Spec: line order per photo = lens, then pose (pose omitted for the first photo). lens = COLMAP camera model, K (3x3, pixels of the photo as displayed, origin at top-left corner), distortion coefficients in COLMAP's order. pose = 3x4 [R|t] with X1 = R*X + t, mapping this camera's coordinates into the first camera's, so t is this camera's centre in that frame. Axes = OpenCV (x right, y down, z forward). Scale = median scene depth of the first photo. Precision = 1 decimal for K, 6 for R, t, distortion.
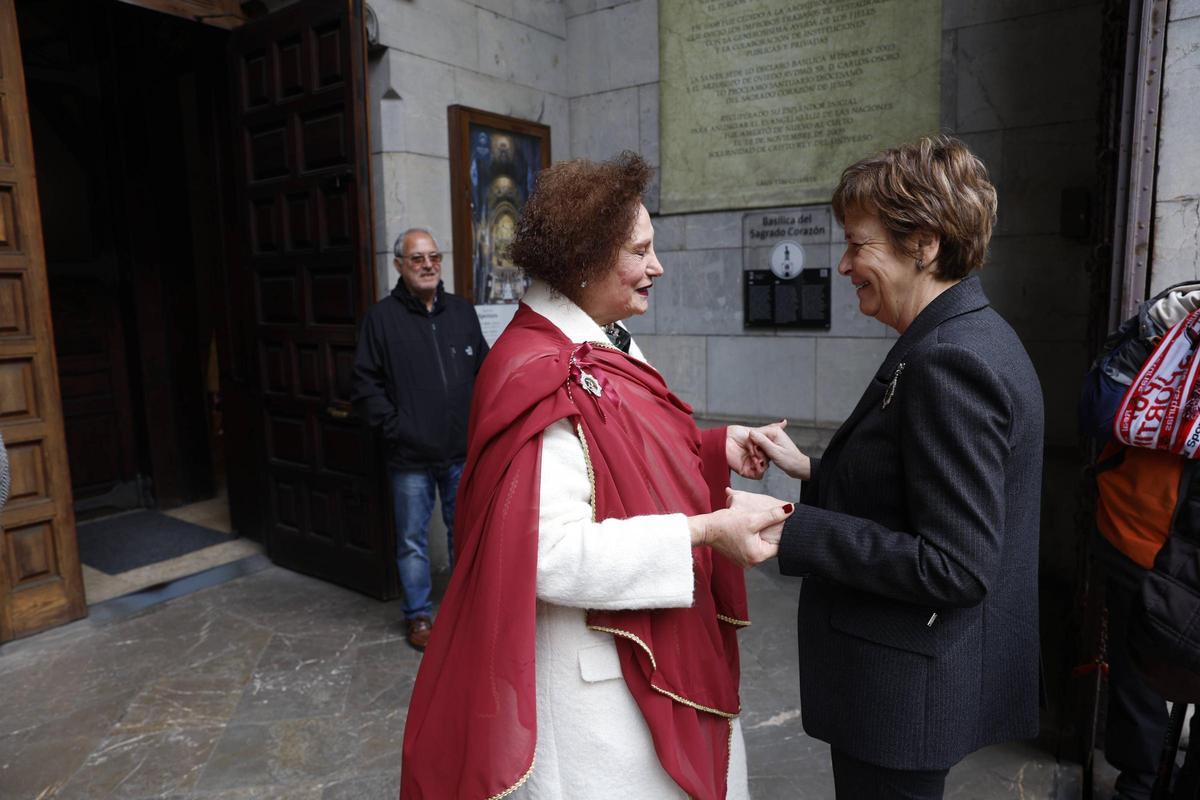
lens RADIAL K [[796.9, 0, 600.0], [0, 796.9, 400.0], [0, 0, 1]] dist [-0.088908, 0.062532]
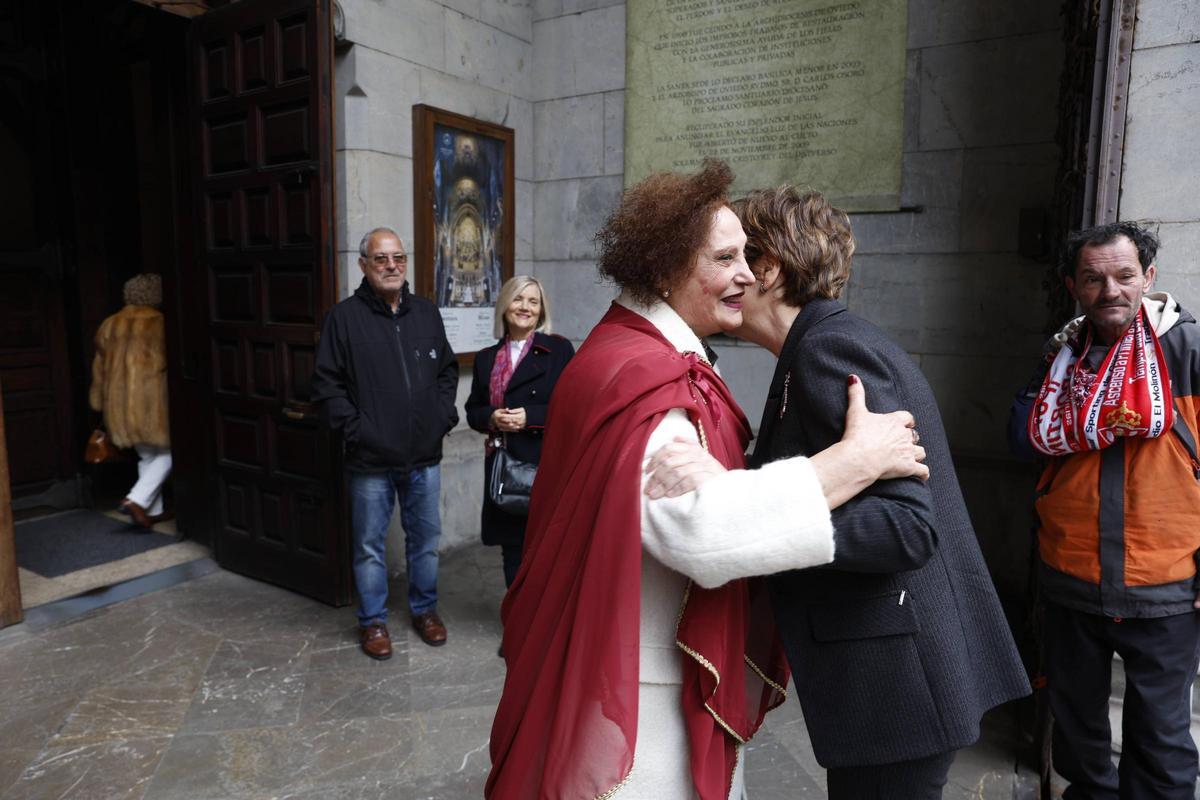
lens RADIAL K [[797.6, 0, 587.5], [0, 797.6, 399.4], [0, 0, 1]] dist [-0.088174, 0.063748]
pose [[0.998498, 0.020435, 0.050829, -0.018502], [-0.020021, 0.999762, -0.008649, -0.000513], [-0.050994, 0.007619, 0.998670, 0.005696]]
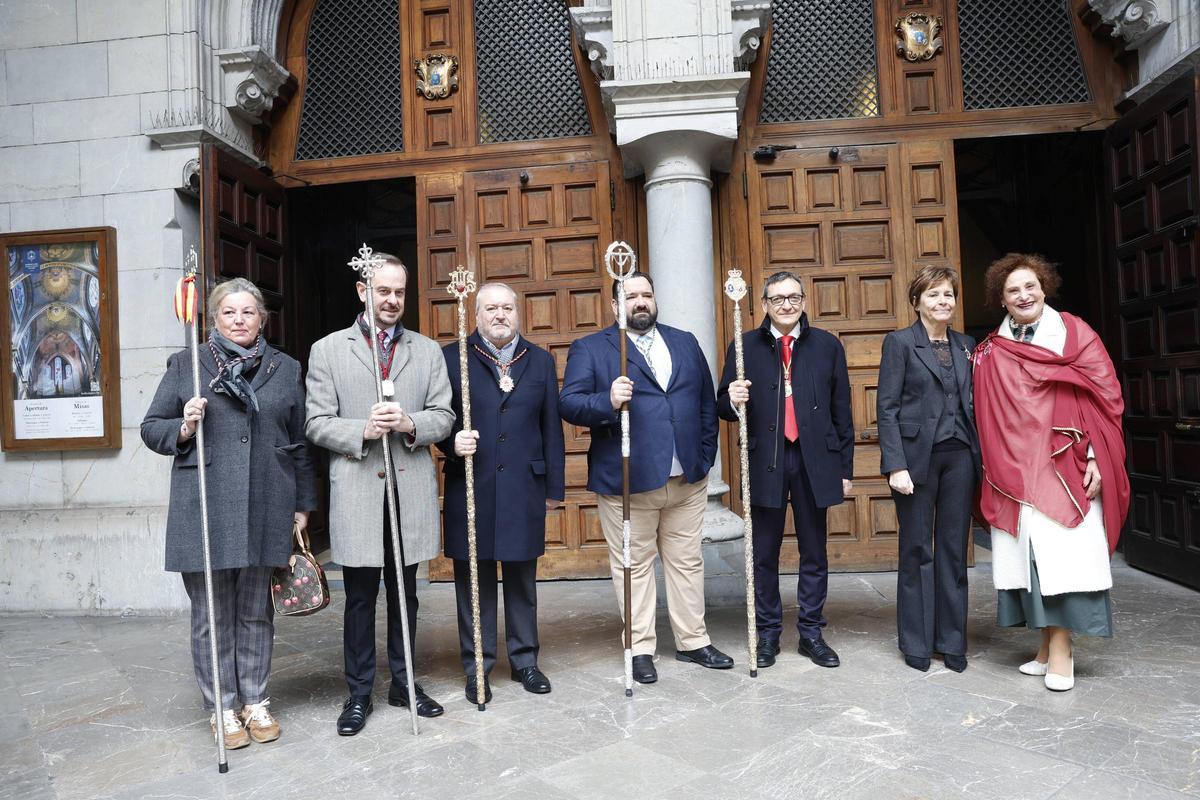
lens RADIAL K [[848.0, 0, 600.0], [0, 848.0, 400.0], [0, 0, 1]] dist [-0.107581, 0.097887]
pose [[0.484660, -0.015494, -0.874565, 0.302959], [-0.089100, 0.993768, -0.066982, 0.129811], [0.870153, 0.110388, 0.480259, -0.325264]]
